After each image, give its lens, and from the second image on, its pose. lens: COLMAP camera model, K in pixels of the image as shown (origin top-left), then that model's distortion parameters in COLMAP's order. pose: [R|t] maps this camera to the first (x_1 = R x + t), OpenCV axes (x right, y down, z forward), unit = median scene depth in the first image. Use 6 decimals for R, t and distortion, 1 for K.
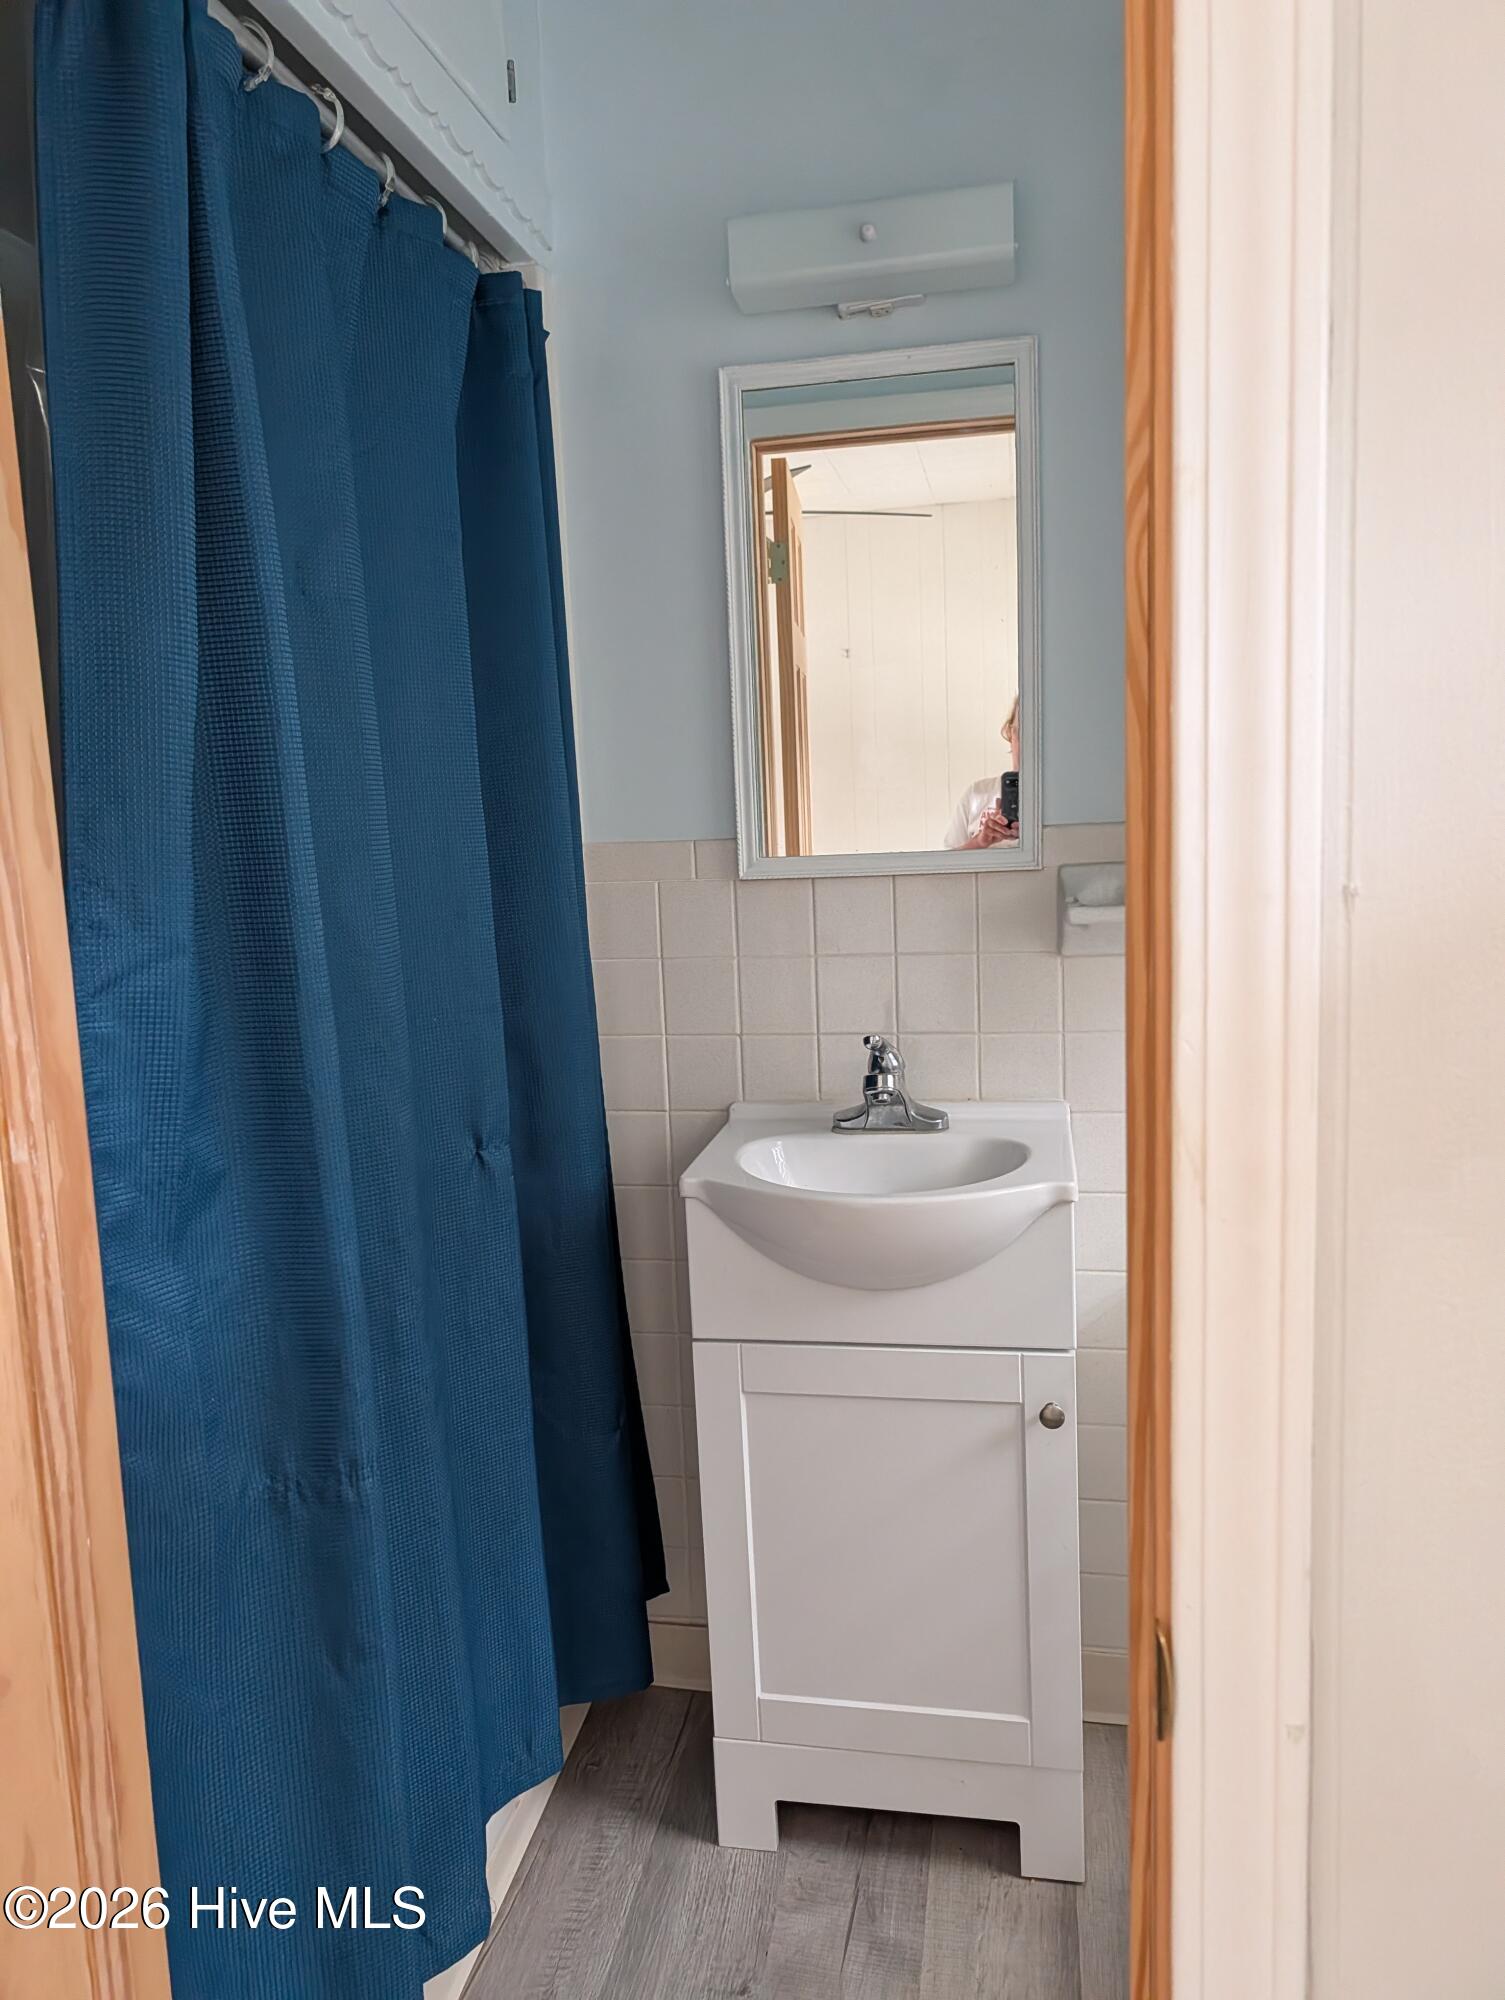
lens RADIAL K [[1442.2, 0, 754.0], [0, 1442.2, 987.2], [0, 0, 1]] dist [0.026796, -0.023478]
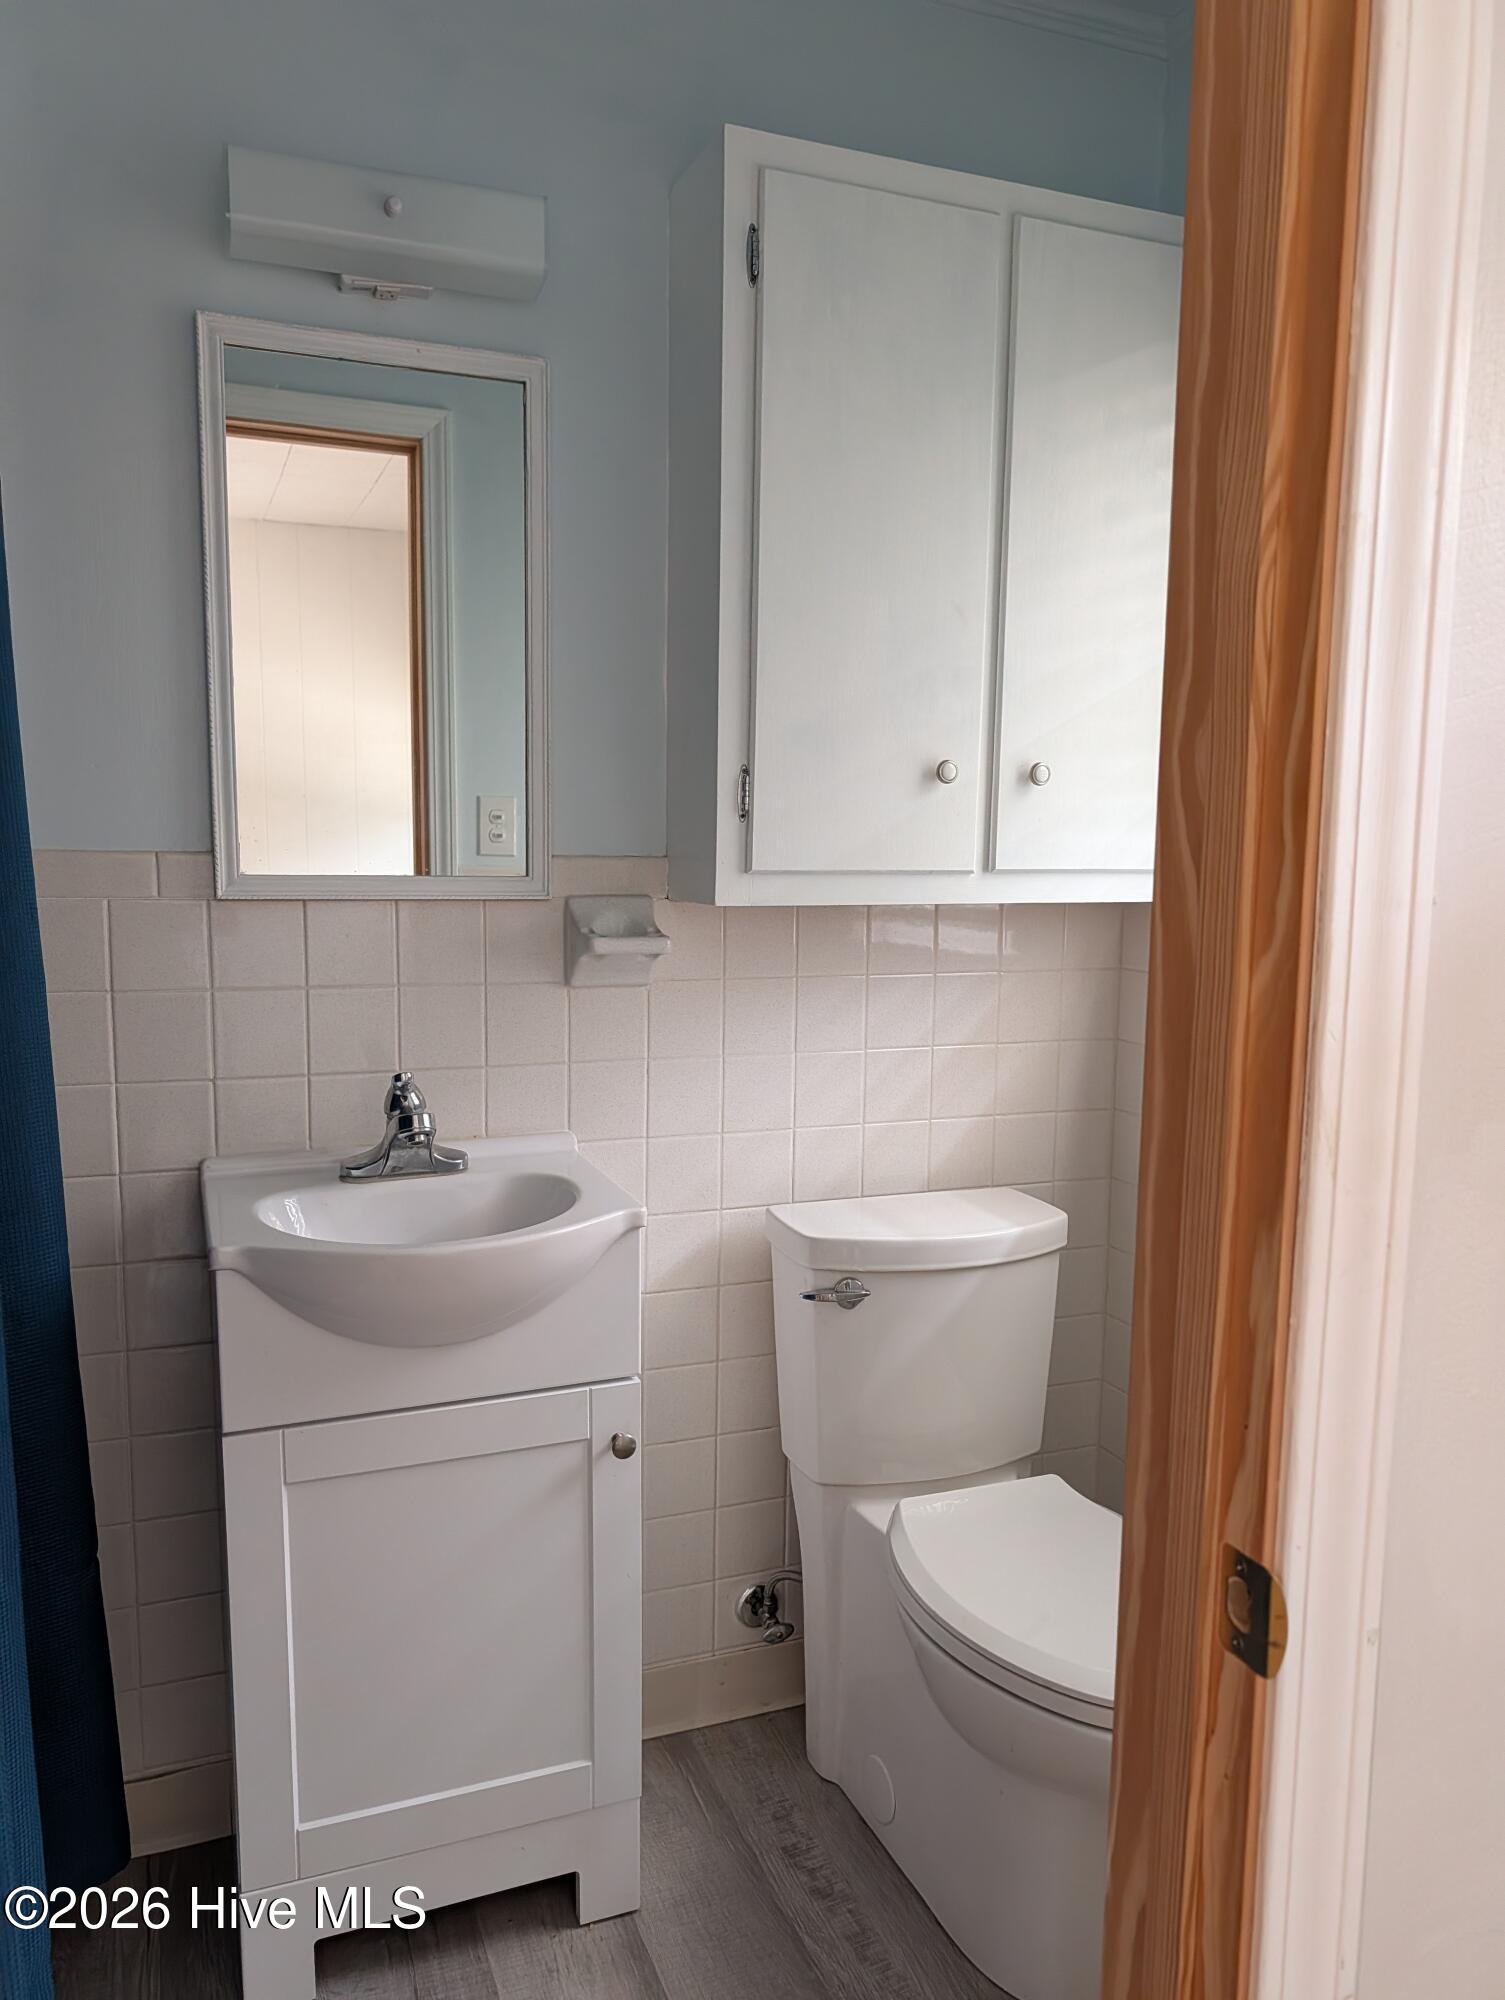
lens RADIAL K [[1442.2, 0, 756.6], [0, 1442.2, 1012.7], [0, 0, 1]] dist [0.026796, -0.023478]
pose [[0.839110, -0.013953, 0.543782, -0.230399], [0.021406, 0.999744, -0.007378, 0.006810], [-0.543540, 0.017831, 0.839194, 0.099230]]
